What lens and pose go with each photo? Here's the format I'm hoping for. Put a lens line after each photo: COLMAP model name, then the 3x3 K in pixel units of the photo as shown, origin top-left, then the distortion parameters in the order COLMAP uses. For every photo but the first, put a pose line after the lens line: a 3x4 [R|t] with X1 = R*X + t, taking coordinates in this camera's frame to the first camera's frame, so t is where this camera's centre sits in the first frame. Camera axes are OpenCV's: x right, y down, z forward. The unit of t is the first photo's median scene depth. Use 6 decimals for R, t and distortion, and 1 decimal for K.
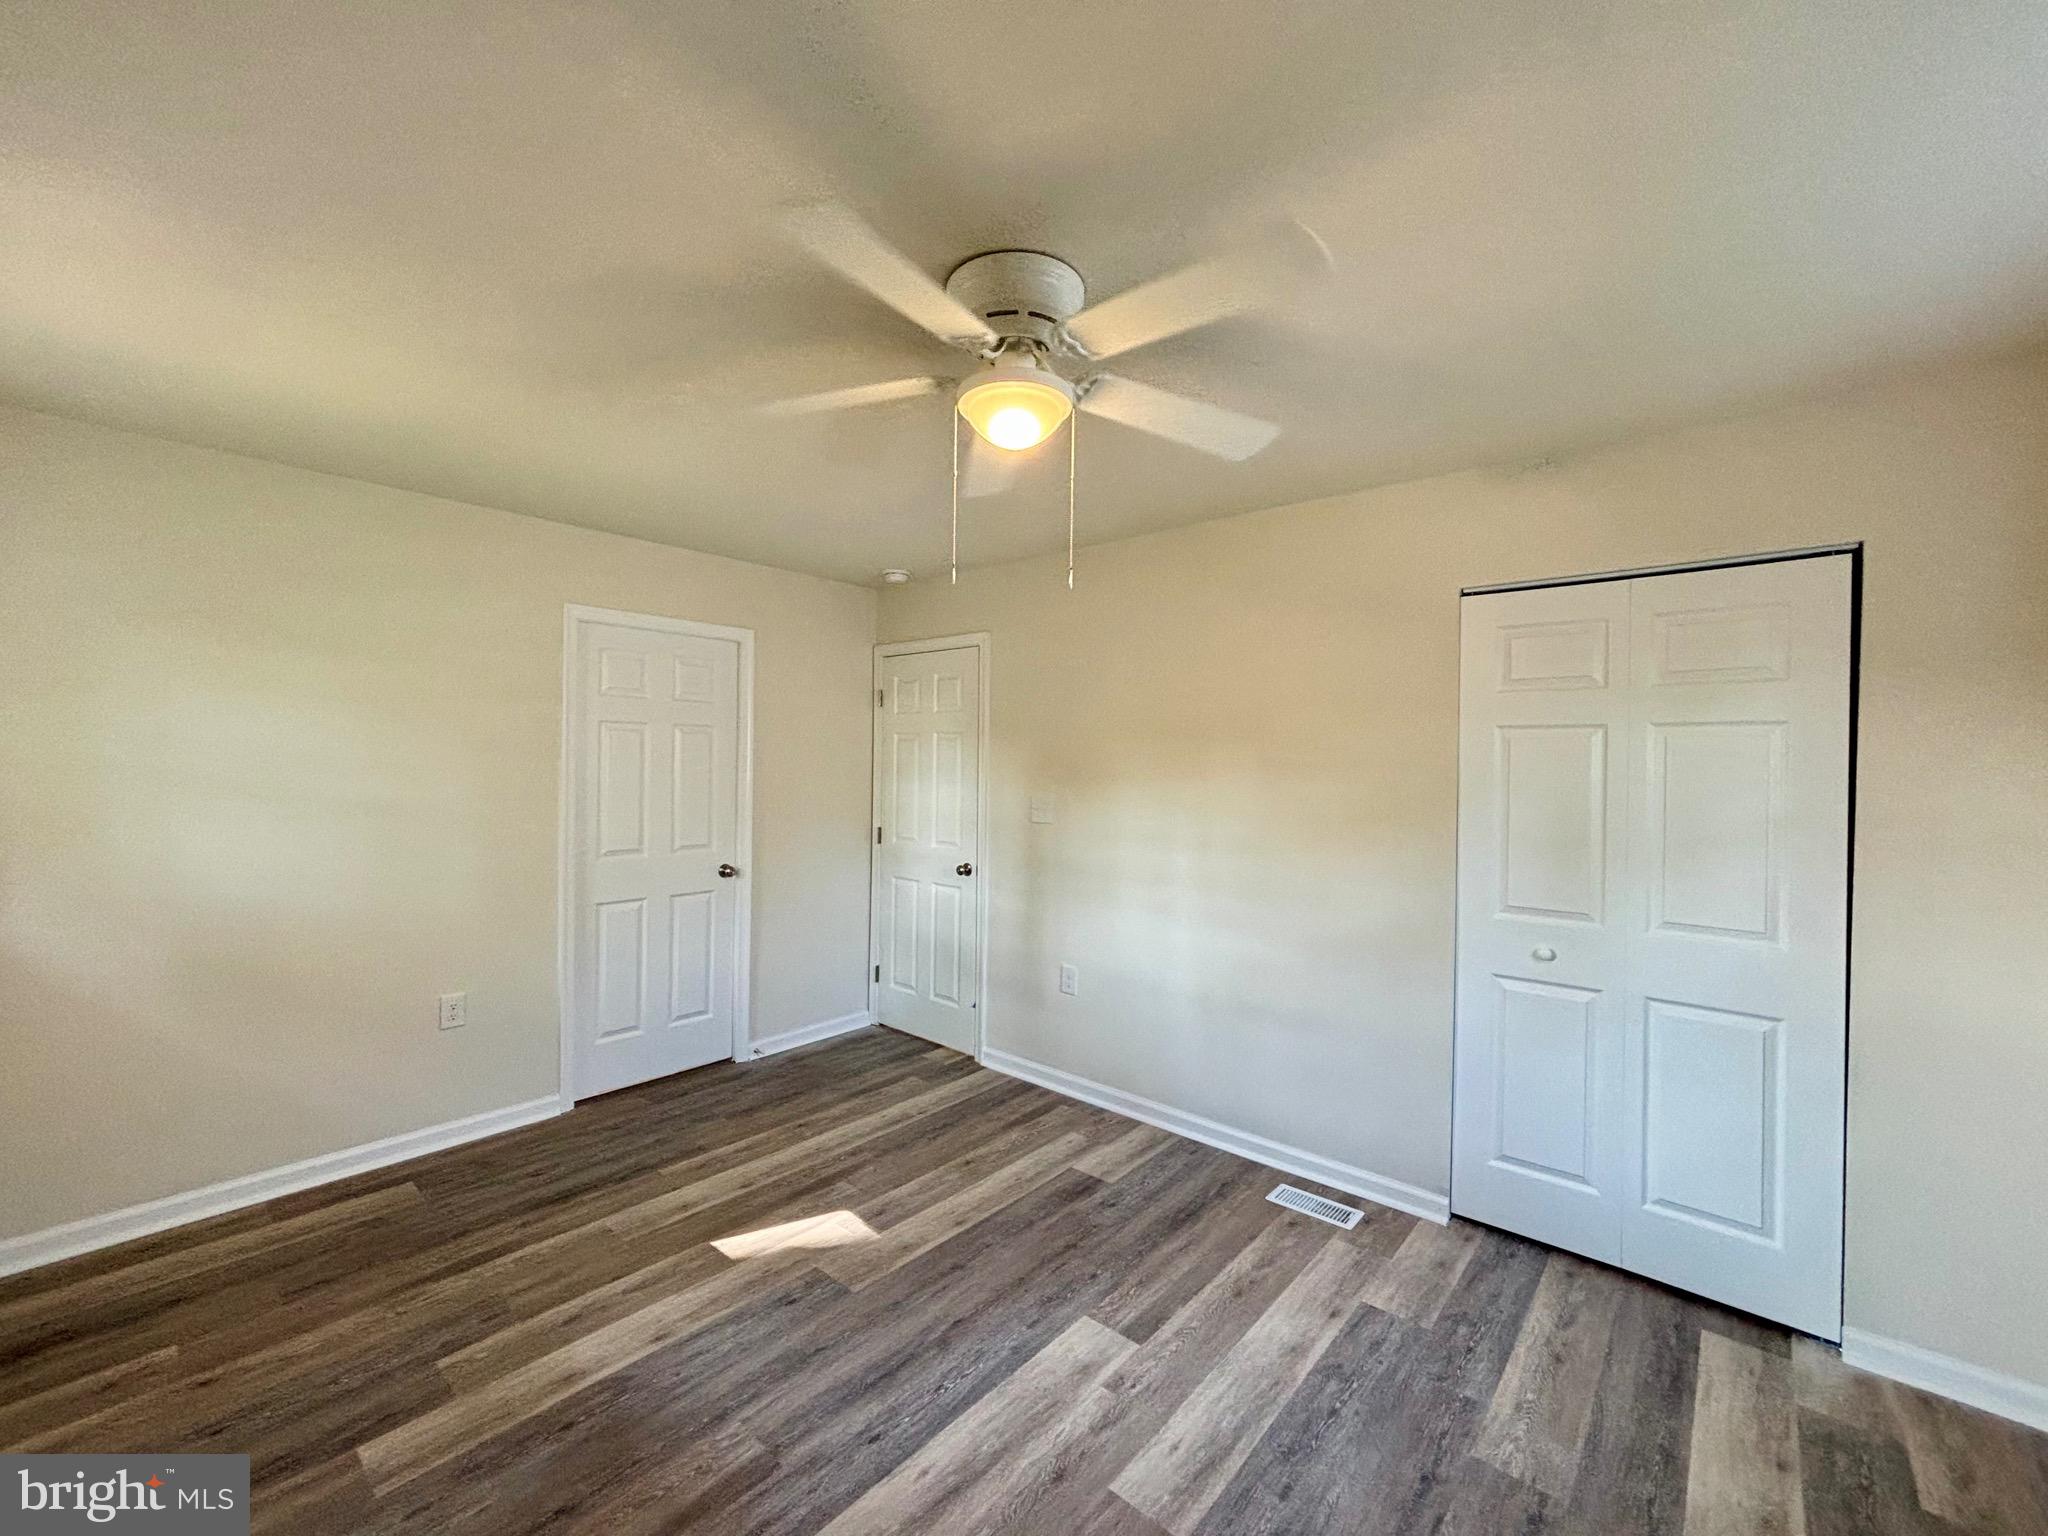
lens RADIAL K [[827.1, 0, 1023.0], [0, 827.1, 766.3], [0, 0, 1]] dist [-0.005873, 0.003540]
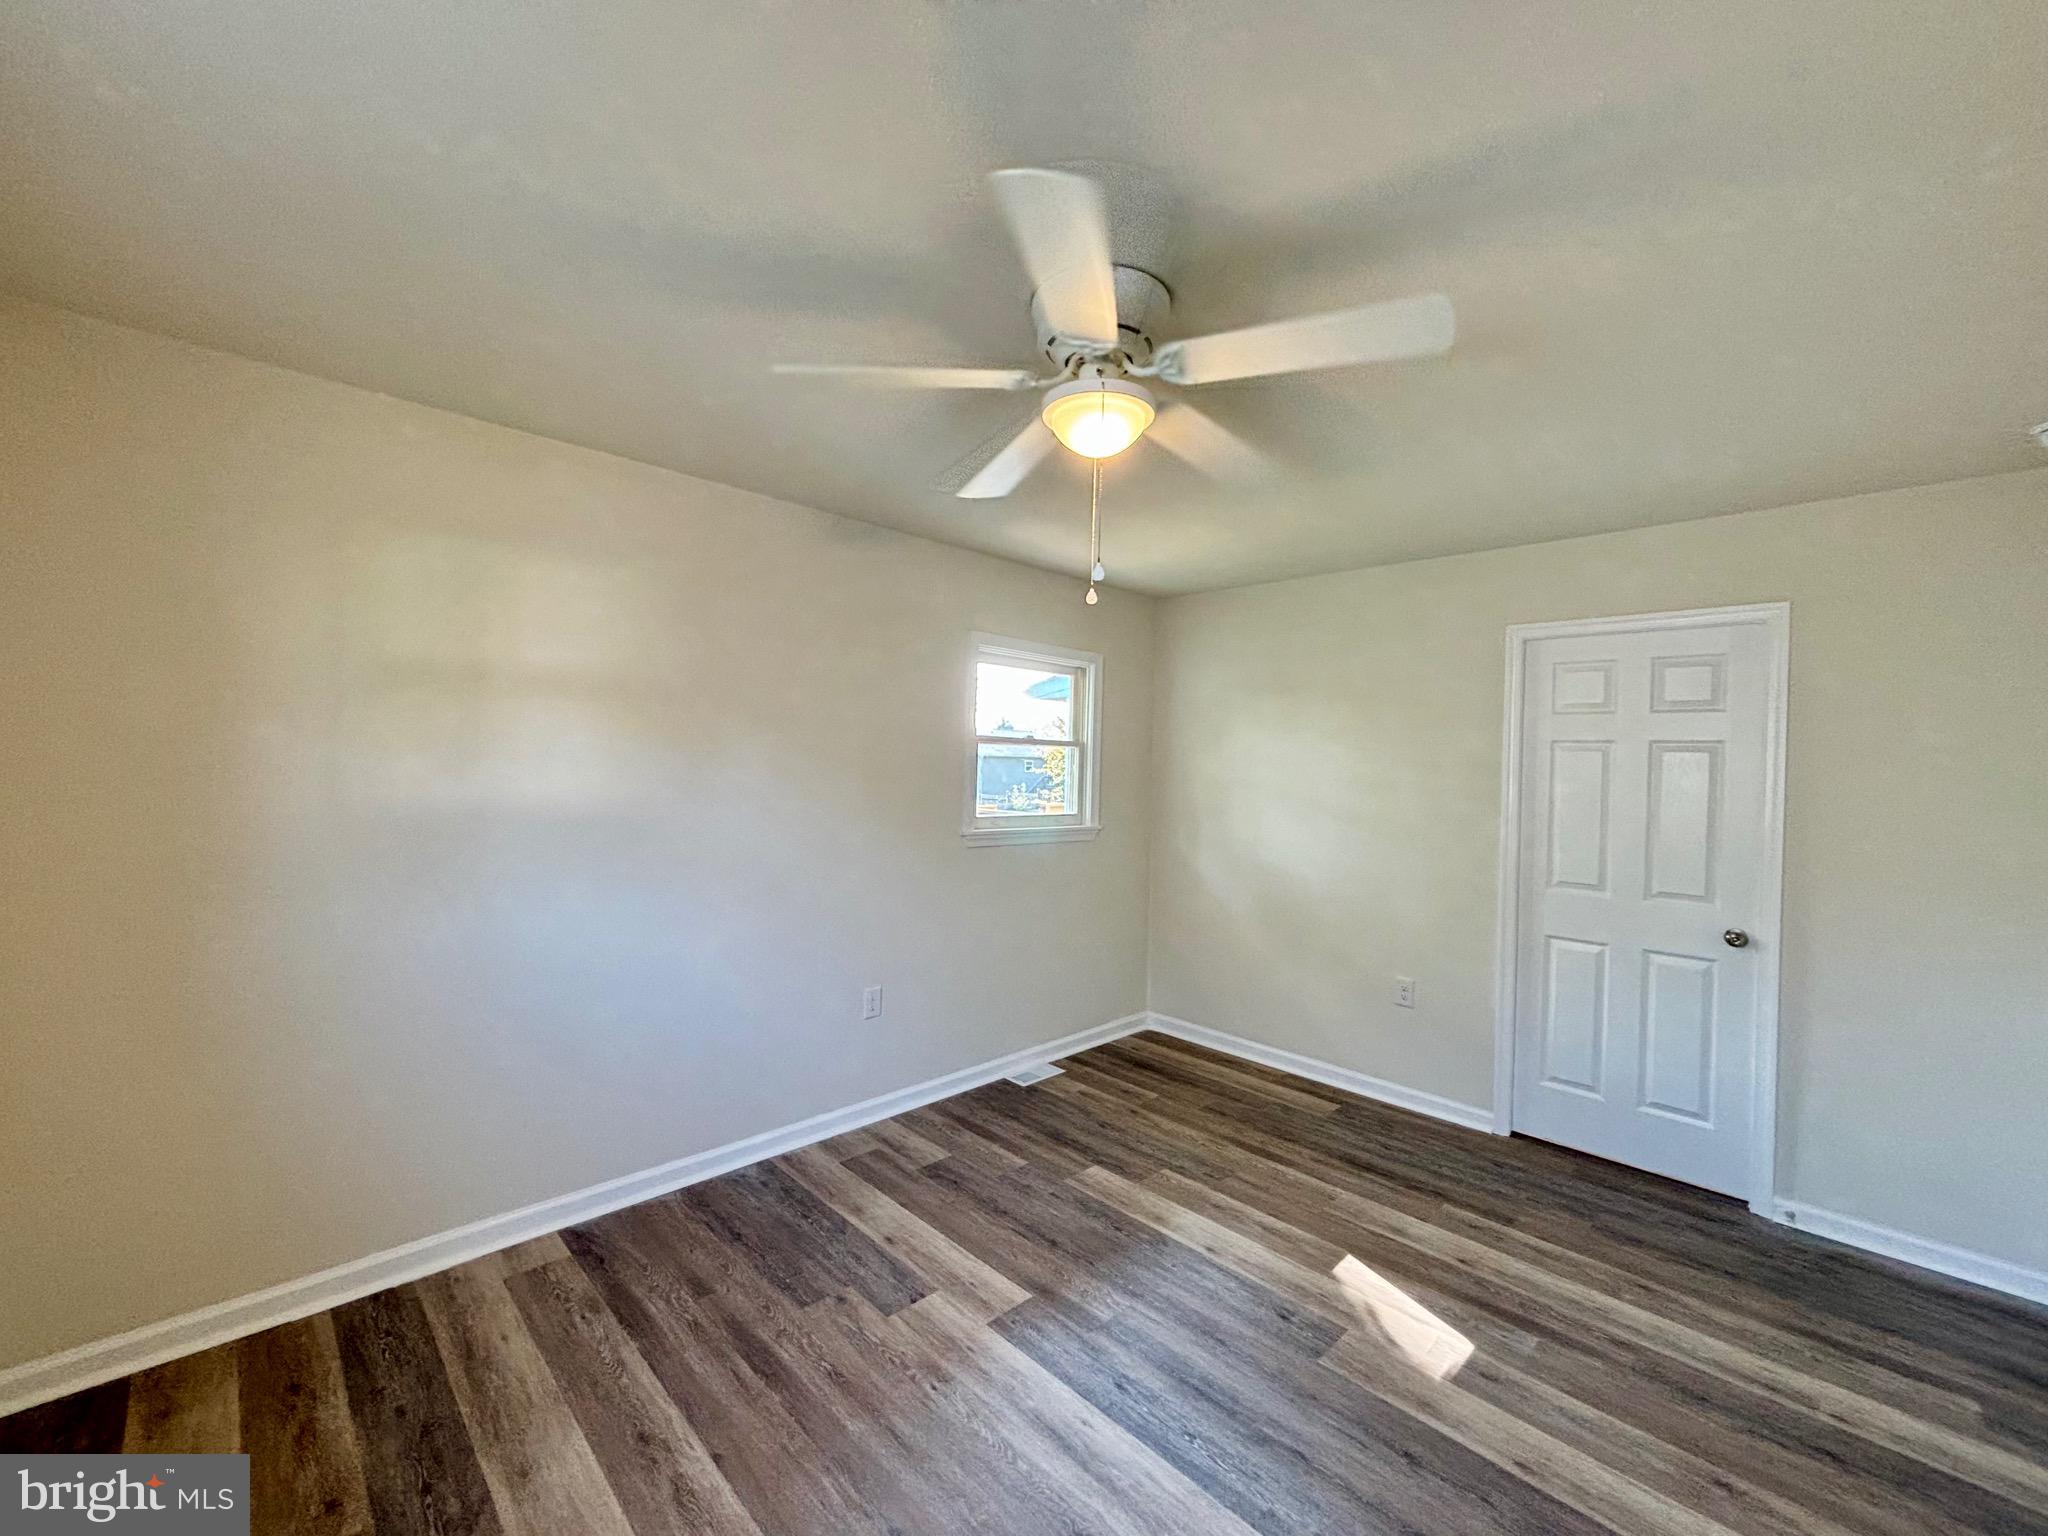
lens RADIAL K [[827.1, 0, 1017.6], [0, 827.1, 766.7], [0, 0, 1]] dist [-0.005873, 0.003540]
pose [[-0.077929, -0.012722, -0.996878, 0.639852], [-0.034356, 0.999359, -0.010068, 0.006282], [0.996367, 0.033464, -0.078316, 0.633312]]
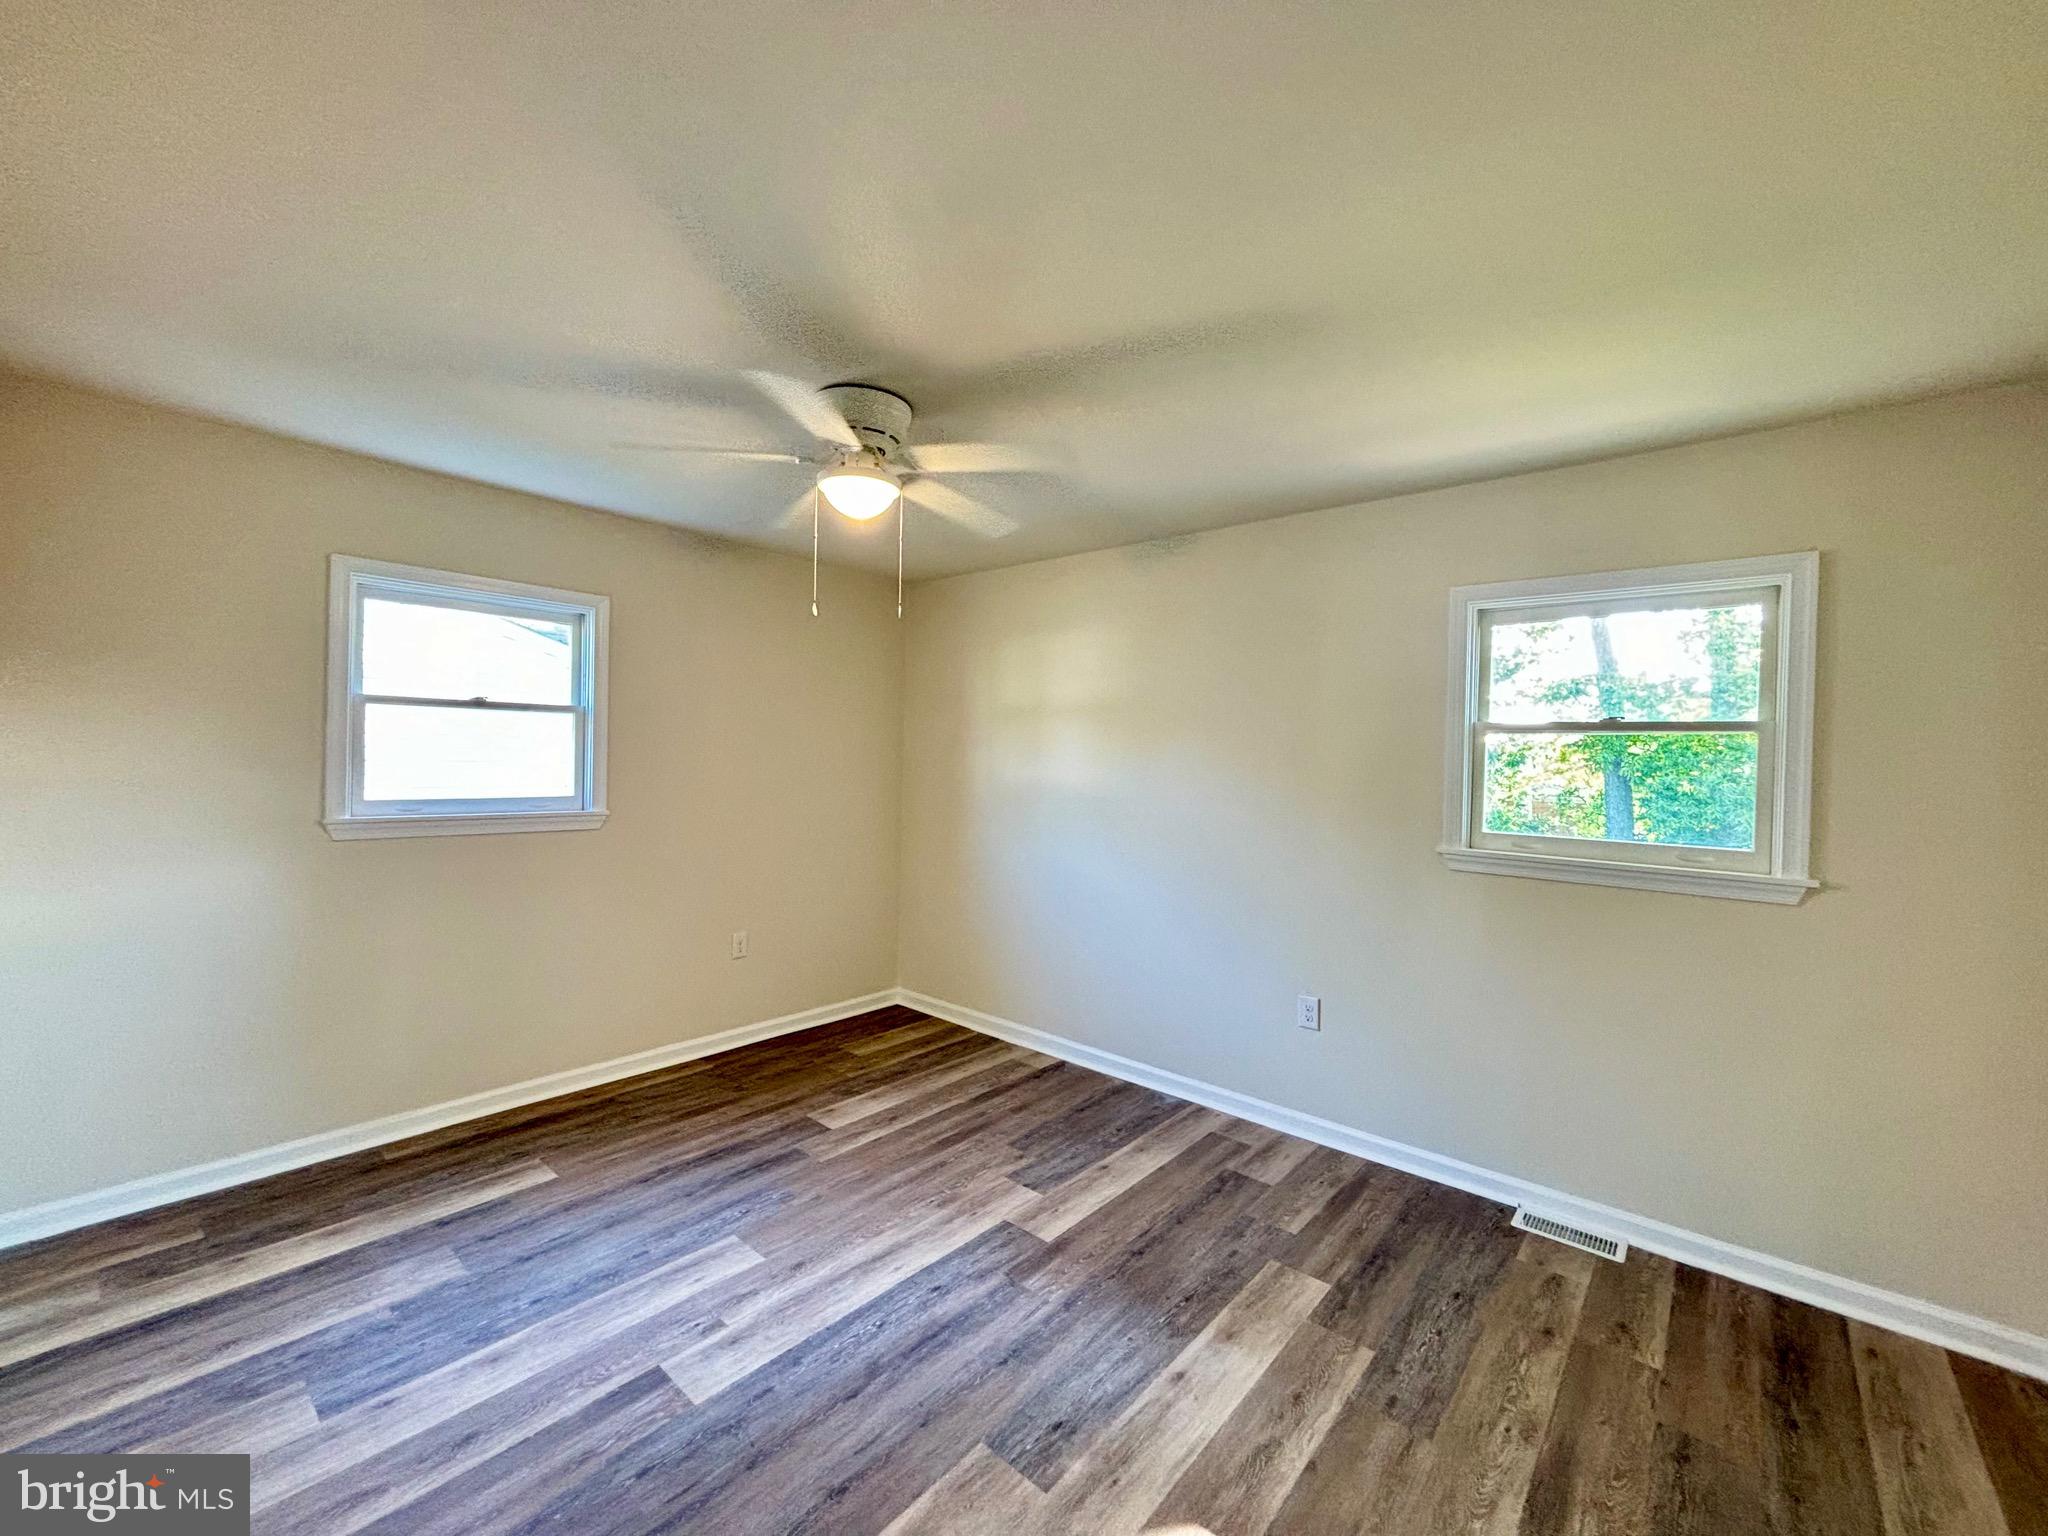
lens RADIAL K [[827.1, 0, 1029.0], [0, 827.1, 760.8], [0, 0, 1]] dist [-0.005873, 0.003540]
pose [[-0.999170, -0.039131, -0.011289, -0.188473], [-0.039261, 0.999163, 0.011493, -0.001858], [0.010830, 0.011926, -0.999870, 1.538906]]
